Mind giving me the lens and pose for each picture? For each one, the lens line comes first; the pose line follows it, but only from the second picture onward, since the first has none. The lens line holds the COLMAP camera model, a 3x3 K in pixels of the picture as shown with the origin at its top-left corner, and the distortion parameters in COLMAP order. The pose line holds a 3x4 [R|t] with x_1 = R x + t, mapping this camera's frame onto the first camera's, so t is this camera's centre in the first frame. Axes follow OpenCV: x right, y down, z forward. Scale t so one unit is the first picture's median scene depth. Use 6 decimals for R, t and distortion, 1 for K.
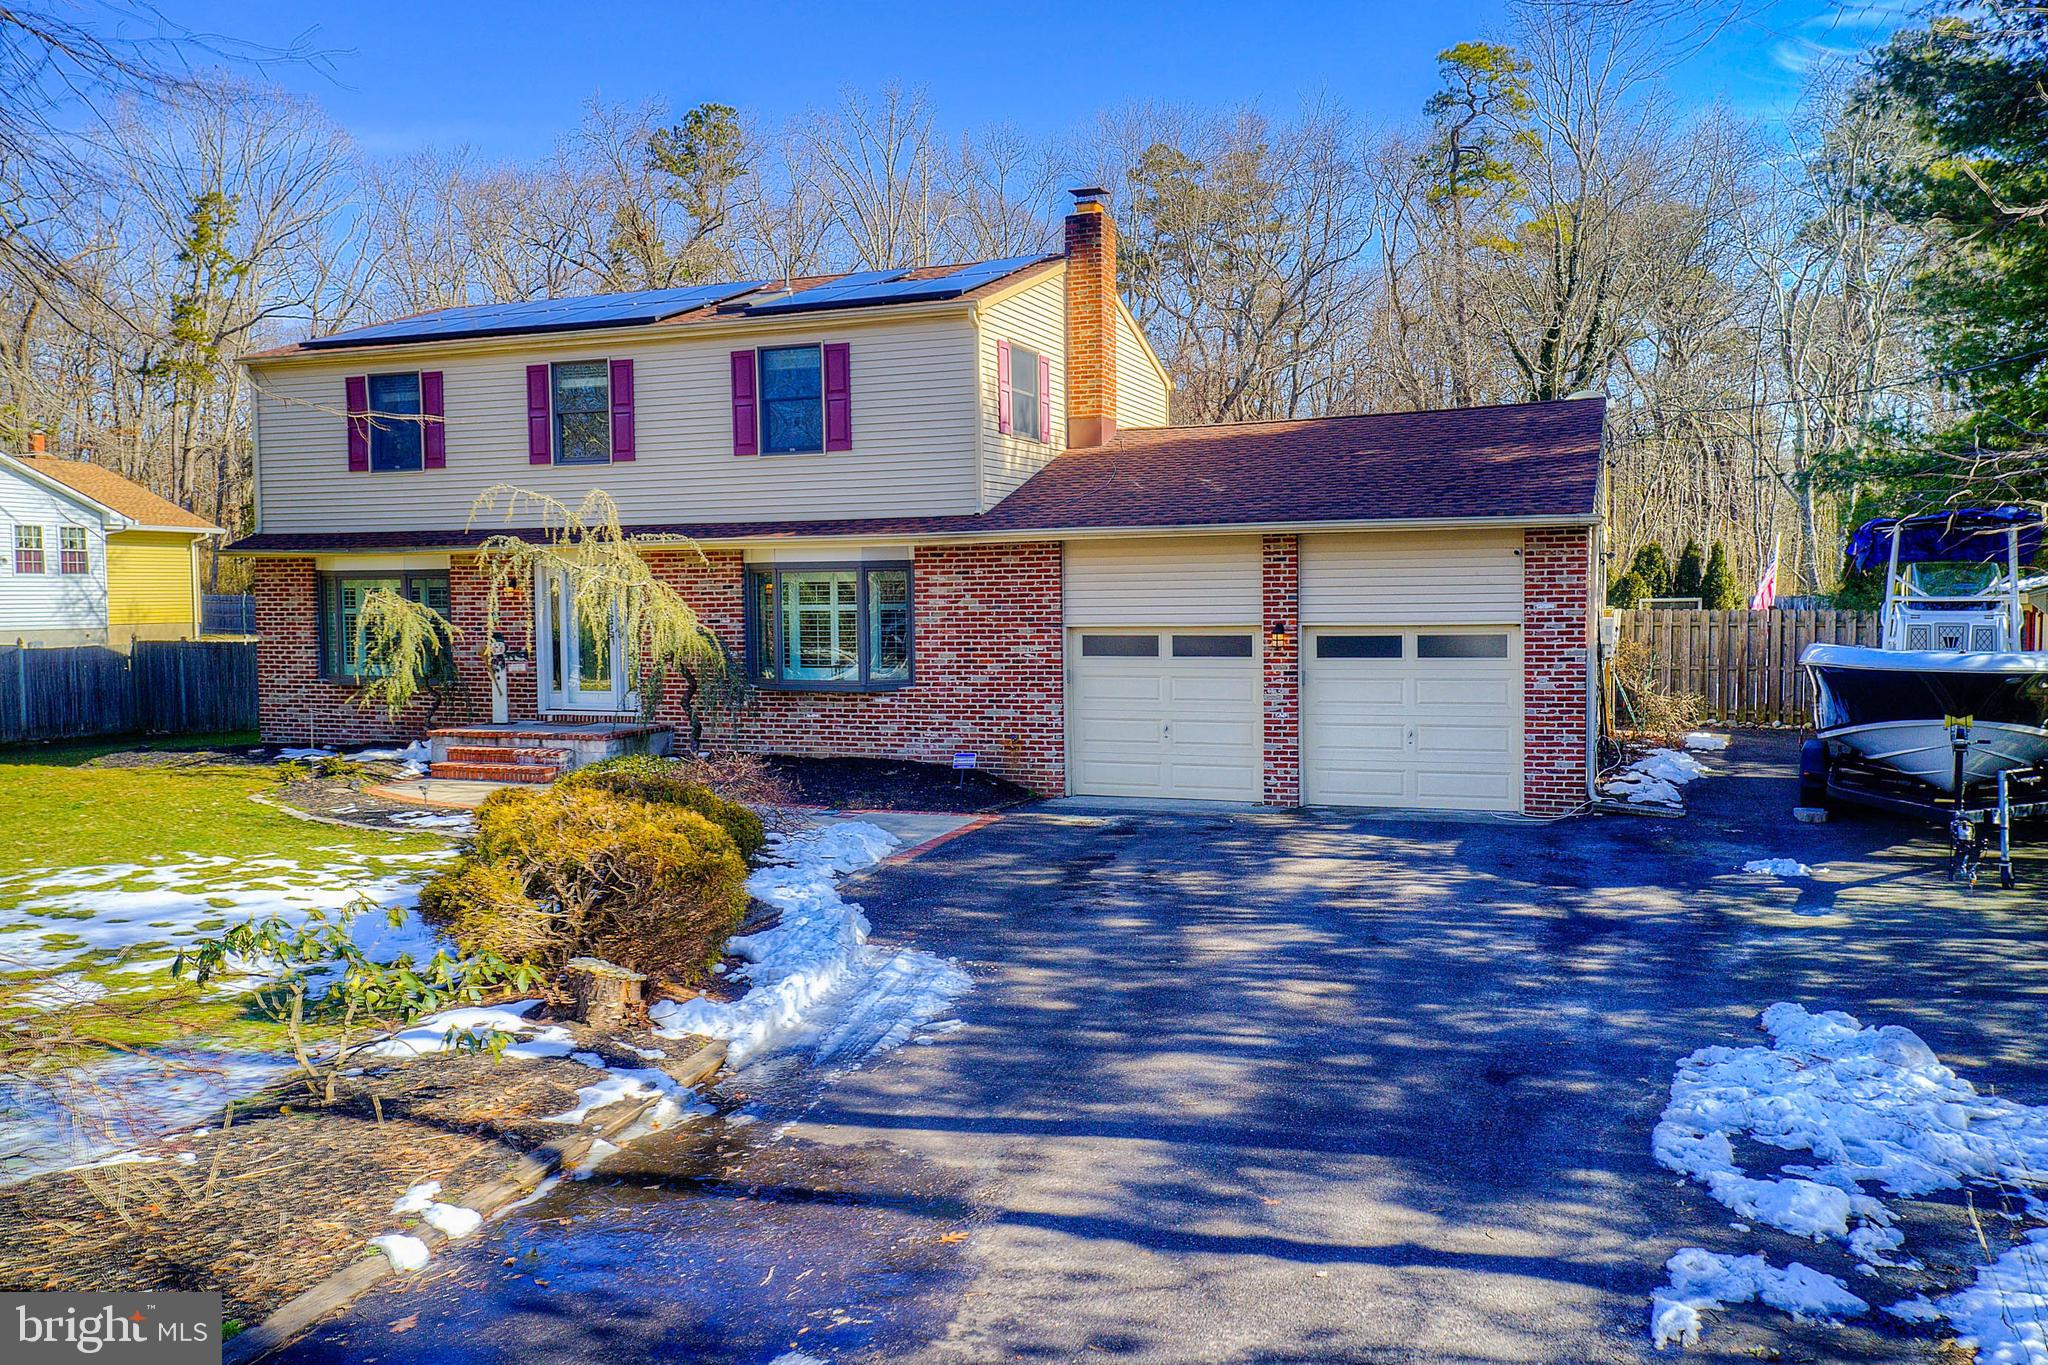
lens RADIAL K [[1616.7, 0, 994.9], [0, 1616.7, 684.5], [0, 0, 1]] dist [0.007605, 0.003350]
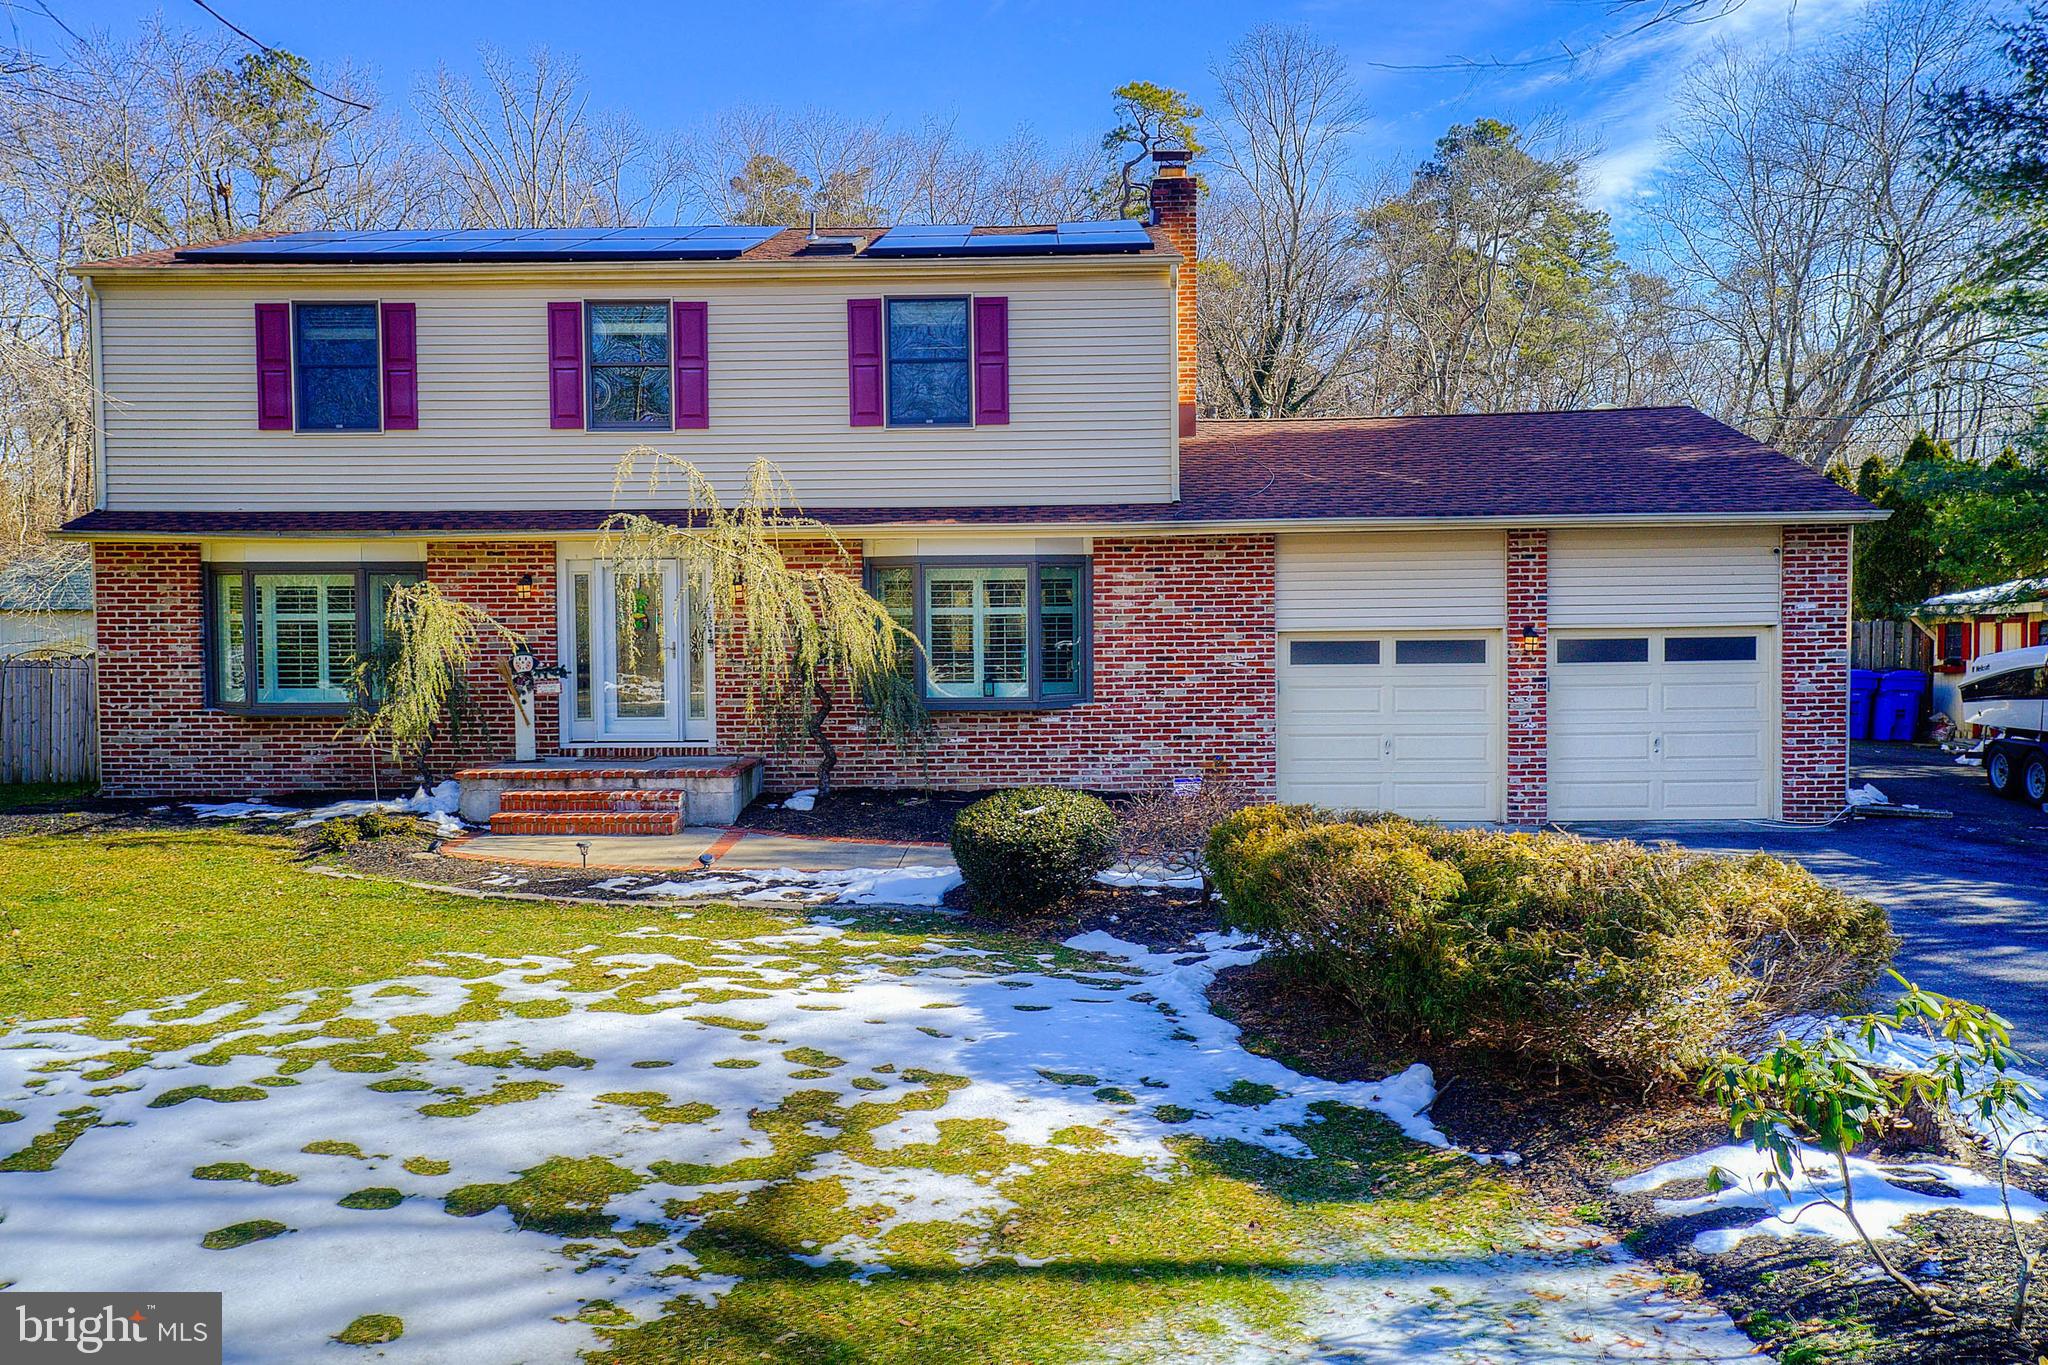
lens RADIAL K [[1594.5, 0, 994.4], [0, 1594.5, 682.9], [0, 0, 1]] dist [0.022574, 0.002851]
pose [[0.940638, -0.011259, 0.339225, -0.378838], [0.018495, 0.999665, -0.018106, 0.005086], [-0.338907, 0.023306, 0.940531, 0.221049]]
